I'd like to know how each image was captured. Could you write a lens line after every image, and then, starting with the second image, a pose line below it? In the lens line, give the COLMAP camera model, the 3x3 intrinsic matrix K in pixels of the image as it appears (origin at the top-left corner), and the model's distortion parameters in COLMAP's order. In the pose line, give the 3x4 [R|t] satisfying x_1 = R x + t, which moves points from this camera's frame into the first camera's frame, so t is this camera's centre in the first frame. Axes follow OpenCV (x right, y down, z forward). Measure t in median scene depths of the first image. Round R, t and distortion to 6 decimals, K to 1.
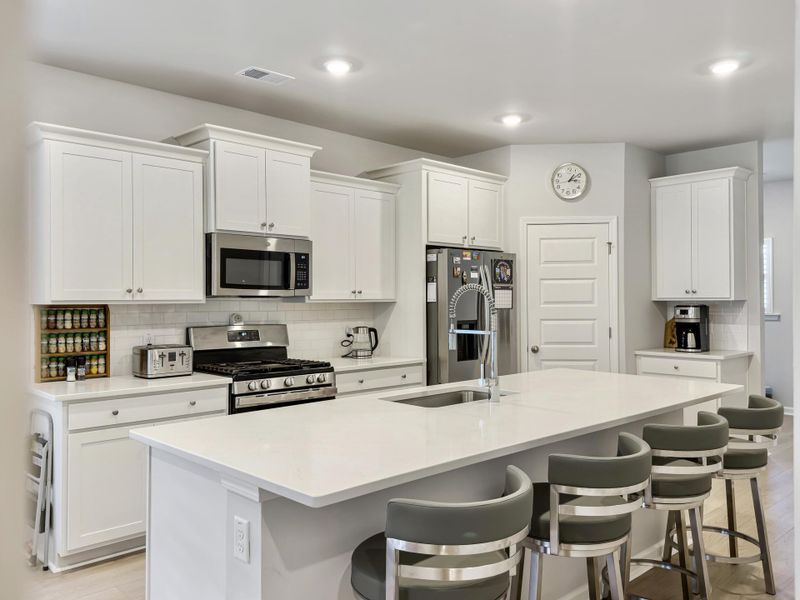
lens RADIAL K [[642.8, 0, 403.1], [0, 642.8, 290.7], [0, 0, 1]] dist [0.176522, -0.278514]
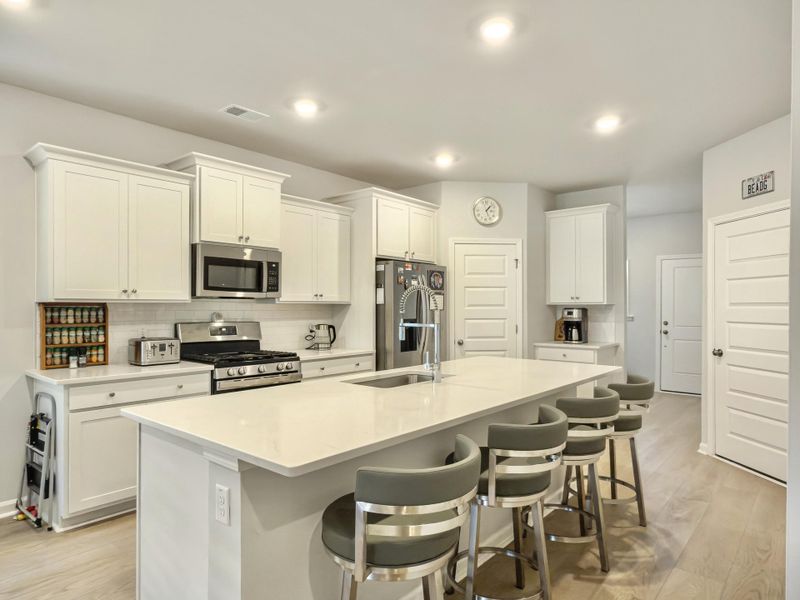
lens RADIAL K [[499.5, 0, 403.1], [0, 499.5, 304.3], [0, 0, 1]] dist [0.001442, 0.002629]
pose [[0.994582, 0.005105, 0.103829, -0.012591], [-0.005994, 0.999948, 0.008247, 0.011296], [-0.103781, -0.008825, 0.994561, 0.051809]]
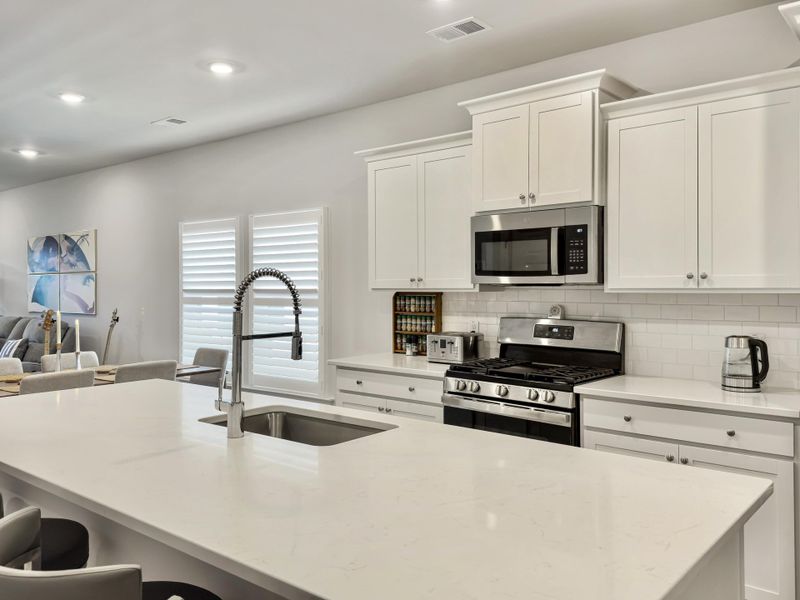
lens RADIAL K [[642.8, 0, 403.1], [0, 642.8, 290.7], [0, 0, 1]] dist [0.176522, -0.278514]
pose [[0.114558, 0.007309, -0.993390, 0.577120], [0.011248, 0.999899, 0.008654, 0.007611], [0.993353, -0.012165, 0.114464, 0.742032]]
